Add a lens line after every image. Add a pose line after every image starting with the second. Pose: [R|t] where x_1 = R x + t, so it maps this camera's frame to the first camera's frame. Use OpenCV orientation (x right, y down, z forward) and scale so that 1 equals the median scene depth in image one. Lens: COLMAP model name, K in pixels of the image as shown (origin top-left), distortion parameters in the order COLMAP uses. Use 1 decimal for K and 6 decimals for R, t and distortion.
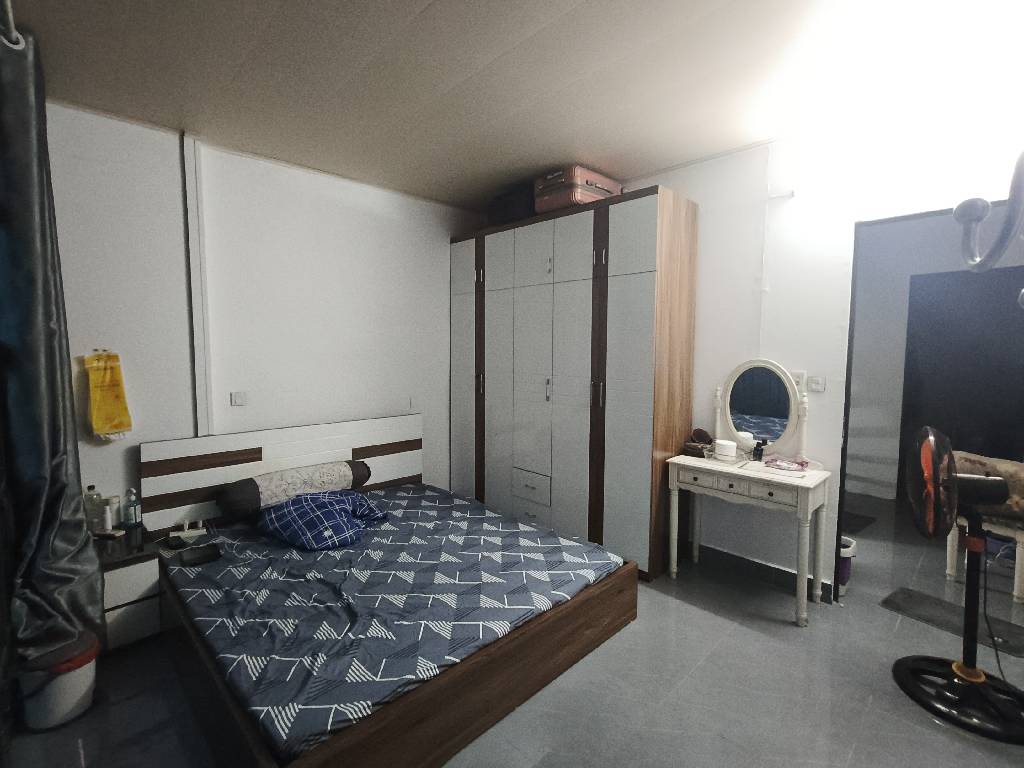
lens RADIAL K [[479.7, 0, 508.0], [0, 479.7, 378.7], [0, 0, 1]] dist [-0.001001, 0.000879]
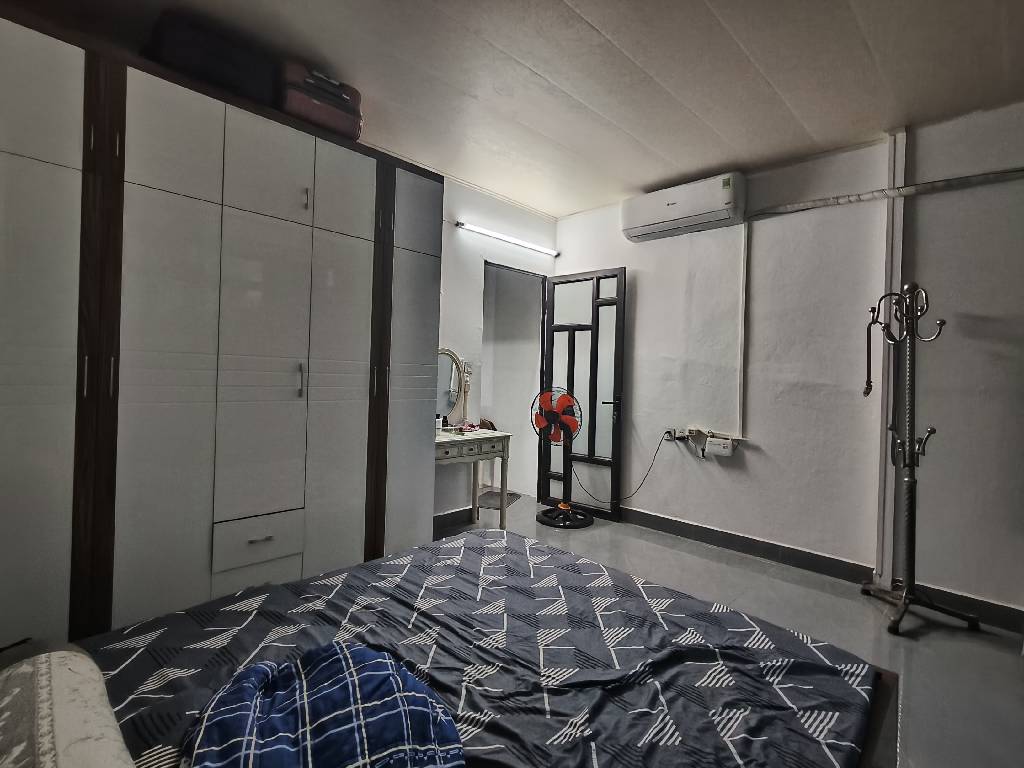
lens RADIAL K [[479.7, 0, 522.0], [0, 479.7, 377.0], [0, 0, 1]] dist [-0.001001, 0.000879]
pose [[-0.020286, -0.014500, 0.999689, -0.771766], [0.039024, 0.999121, 0.015284, 0.026493], [-0.999032, 0.039322, -0.019703, 0.900205]]
